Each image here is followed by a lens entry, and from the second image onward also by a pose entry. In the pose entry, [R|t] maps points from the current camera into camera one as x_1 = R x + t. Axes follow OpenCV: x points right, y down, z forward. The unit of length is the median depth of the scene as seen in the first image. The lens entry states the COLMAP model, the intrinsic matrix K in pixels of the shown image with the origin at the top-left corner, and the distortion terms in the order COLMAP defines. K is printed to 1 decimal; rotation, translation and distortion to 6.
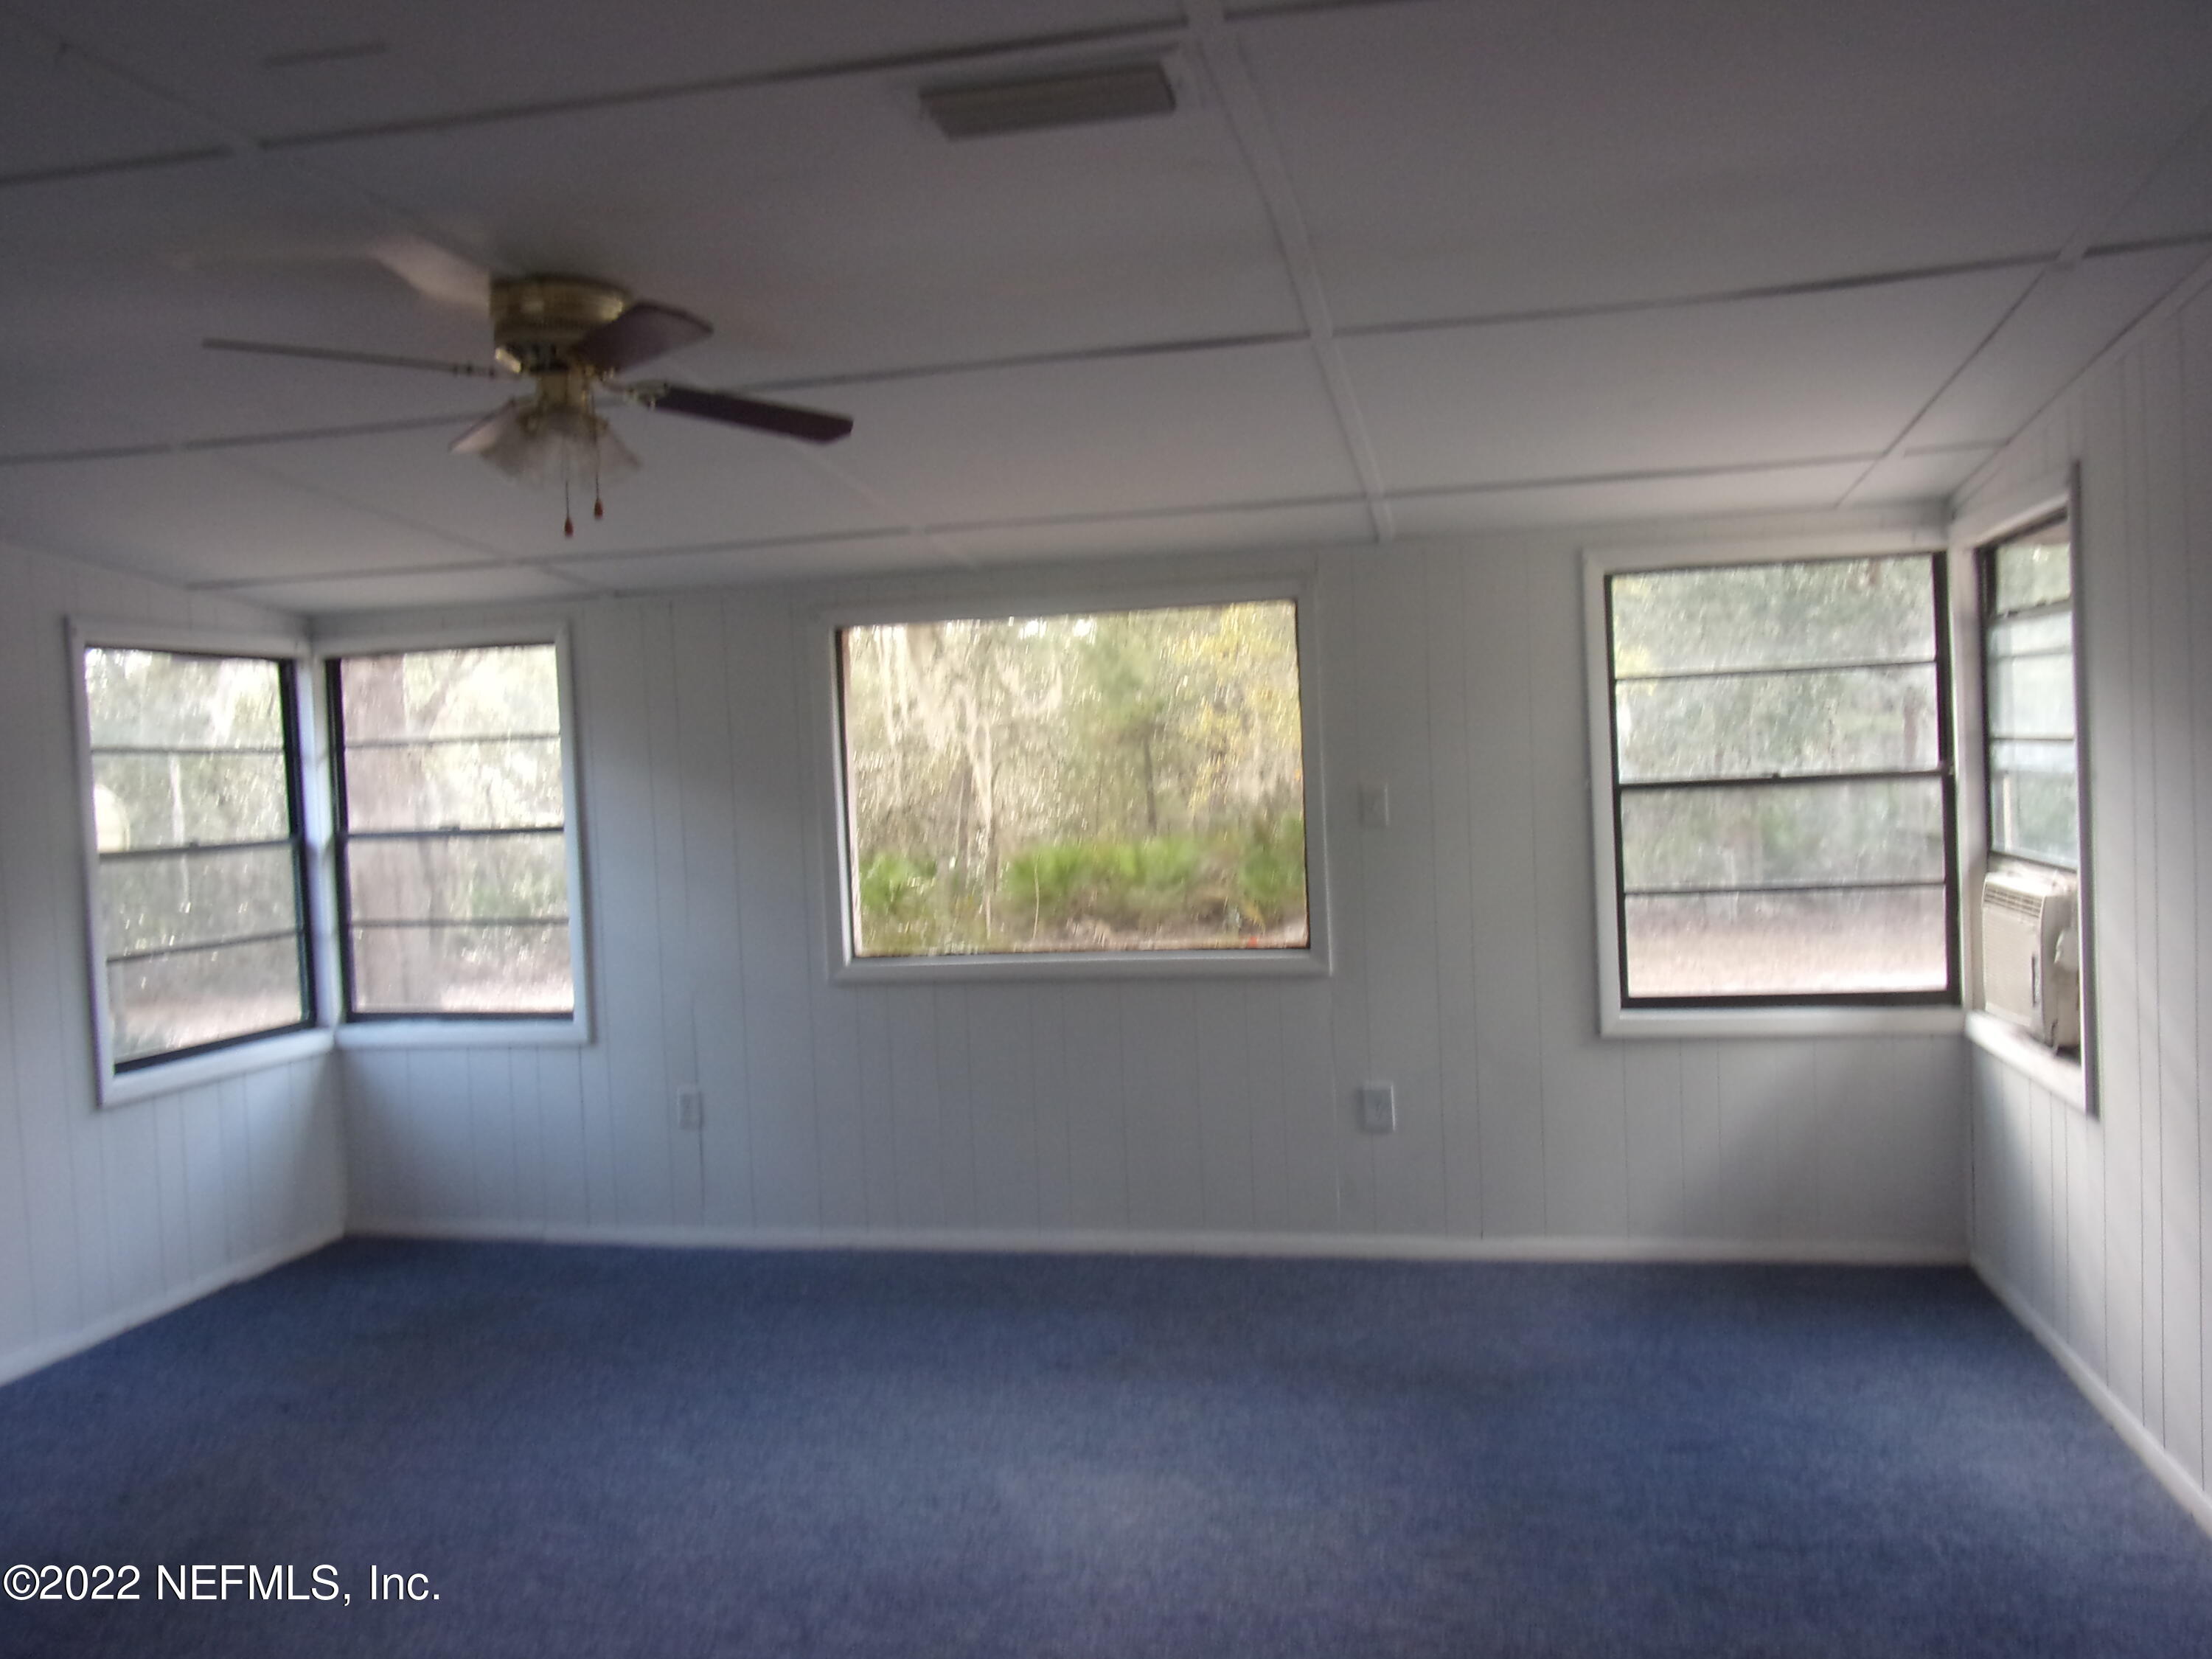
lens RADIAL K [[1663.6, 0, 1100.5], [0, 1663.6, 822.4], [0, 0, 1]] dist [0.004996, -0.003291]
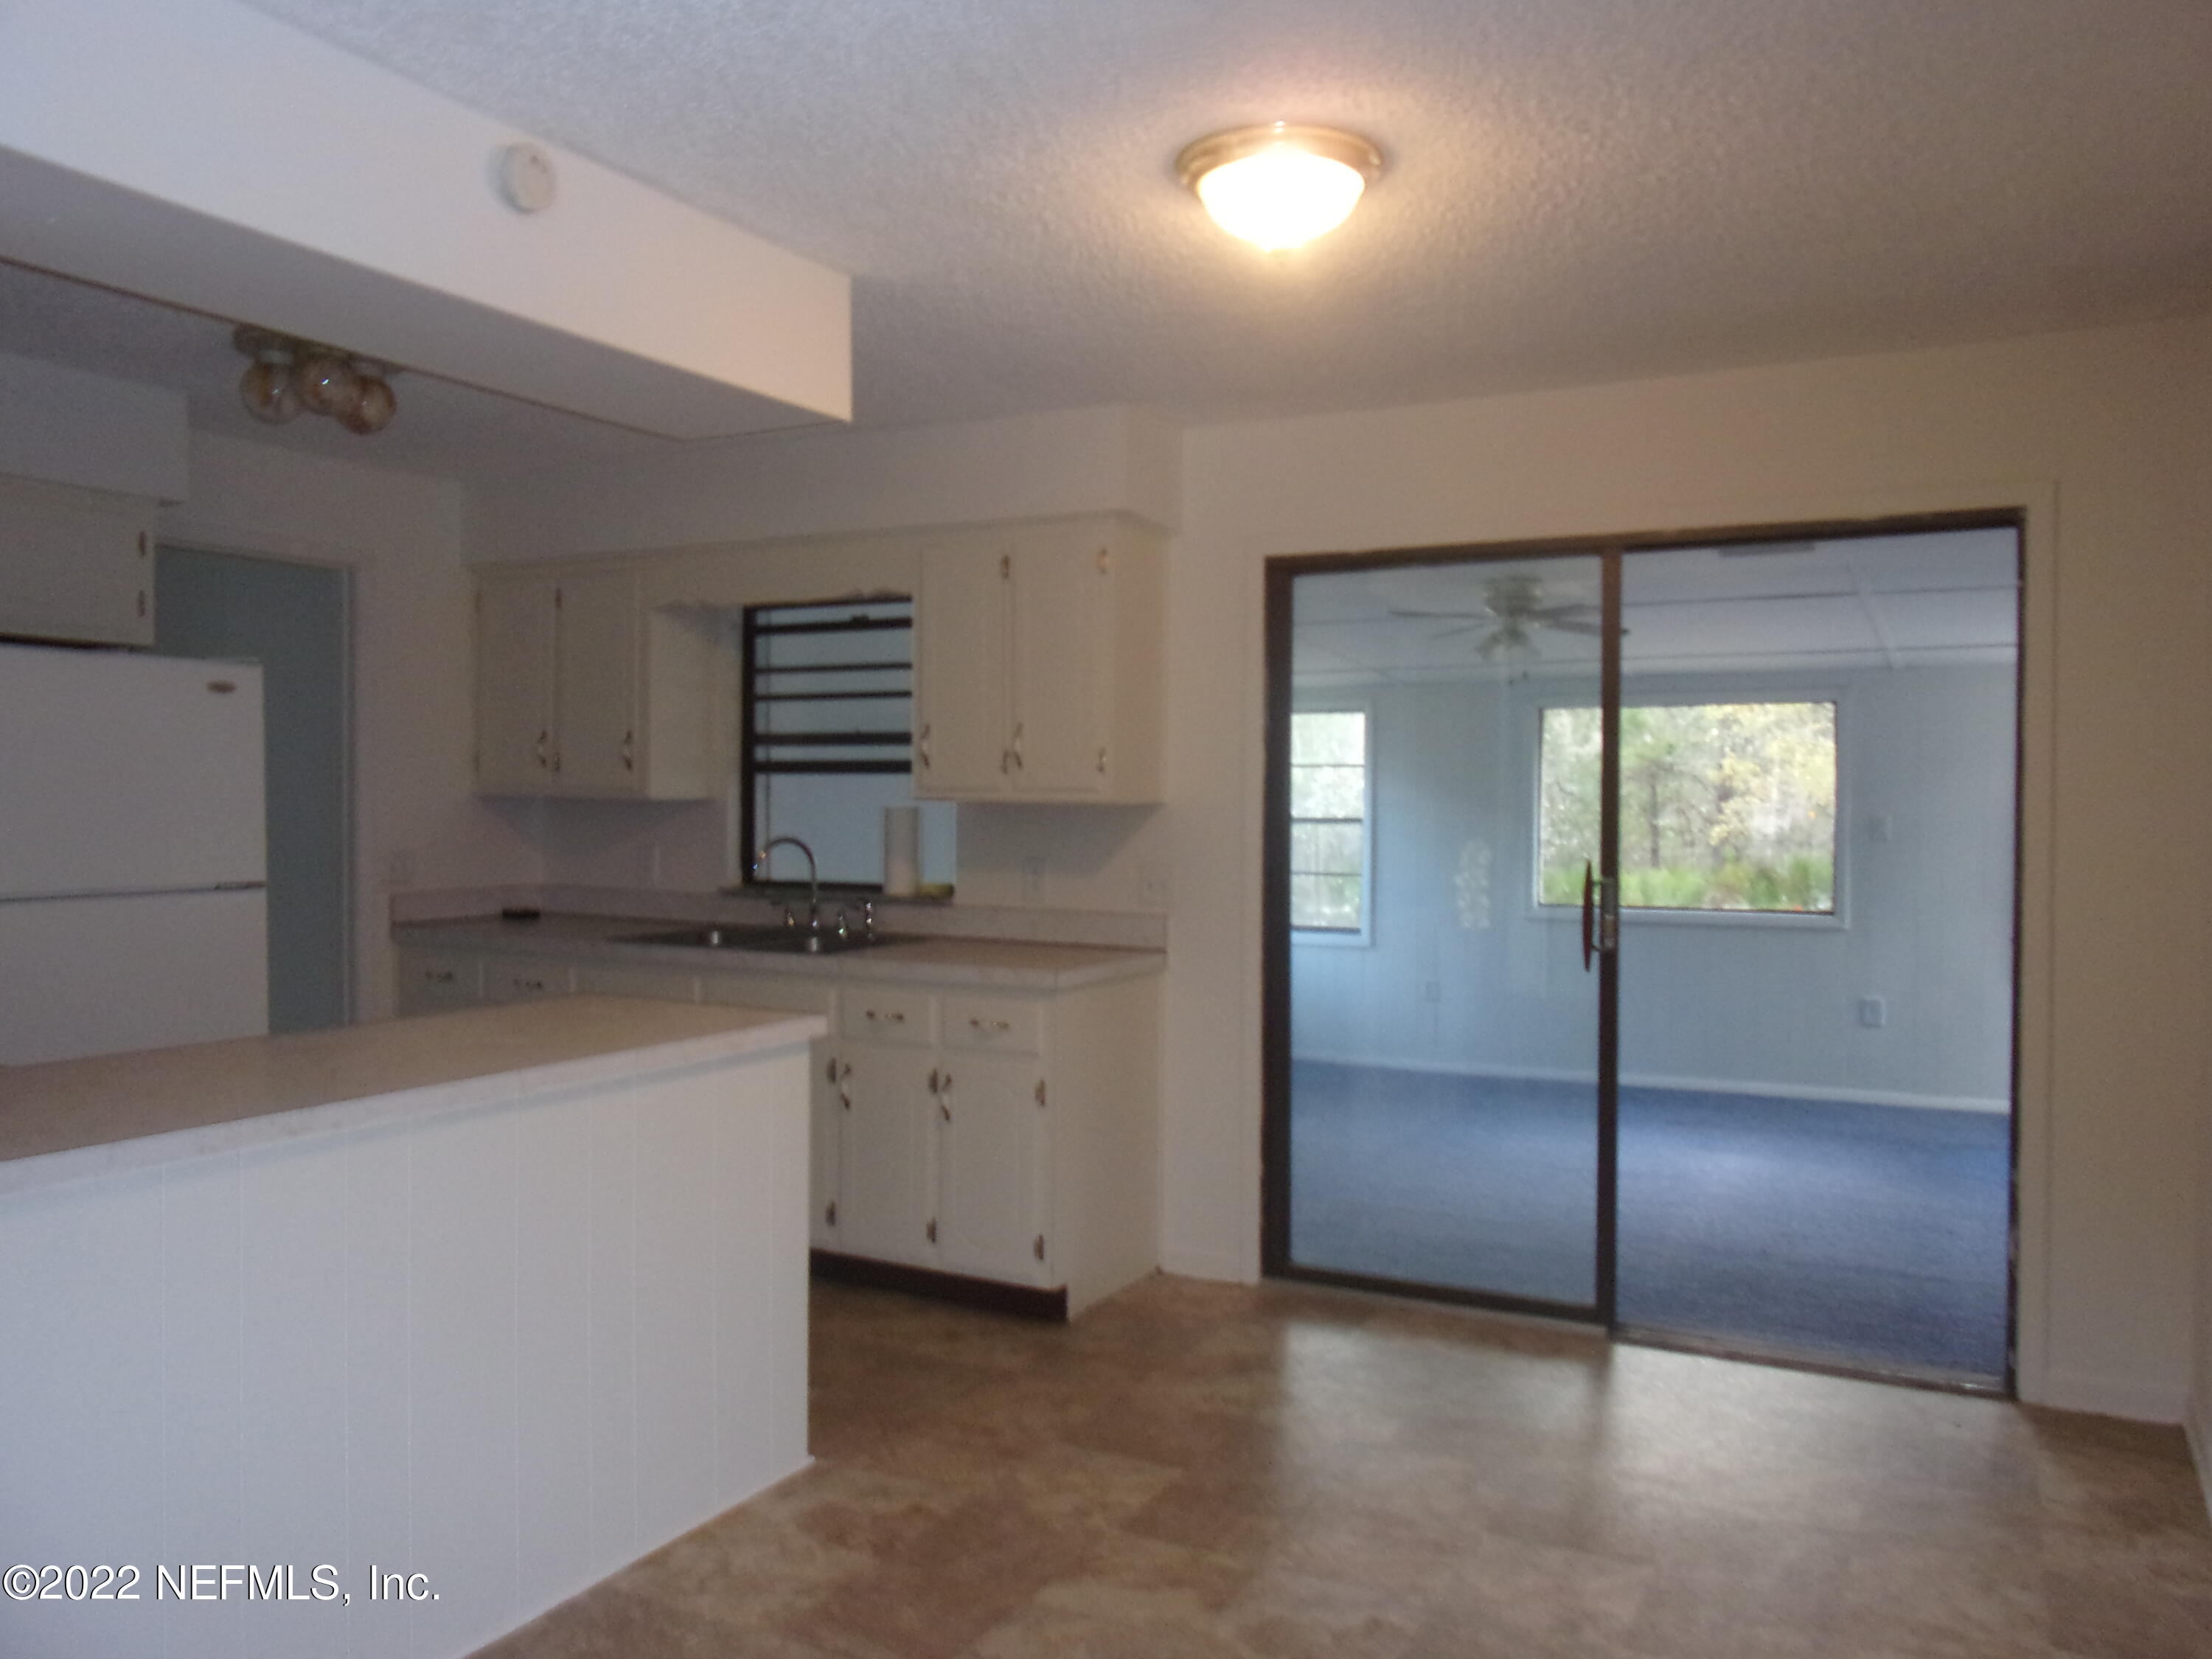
lens RADIAL K [[1663.6, 0, 1123.9], [0, 1663.6, 839.1], [0, 0, 1]] dist [0.004996, -0.003291]
pose [[0.964189, 0.050861, -0.260295, -0.115400], [-0.052361, 0.998628, 0.001173, 0.034119], [0.259997, 0.012498, 0.965528, -0.709811]]
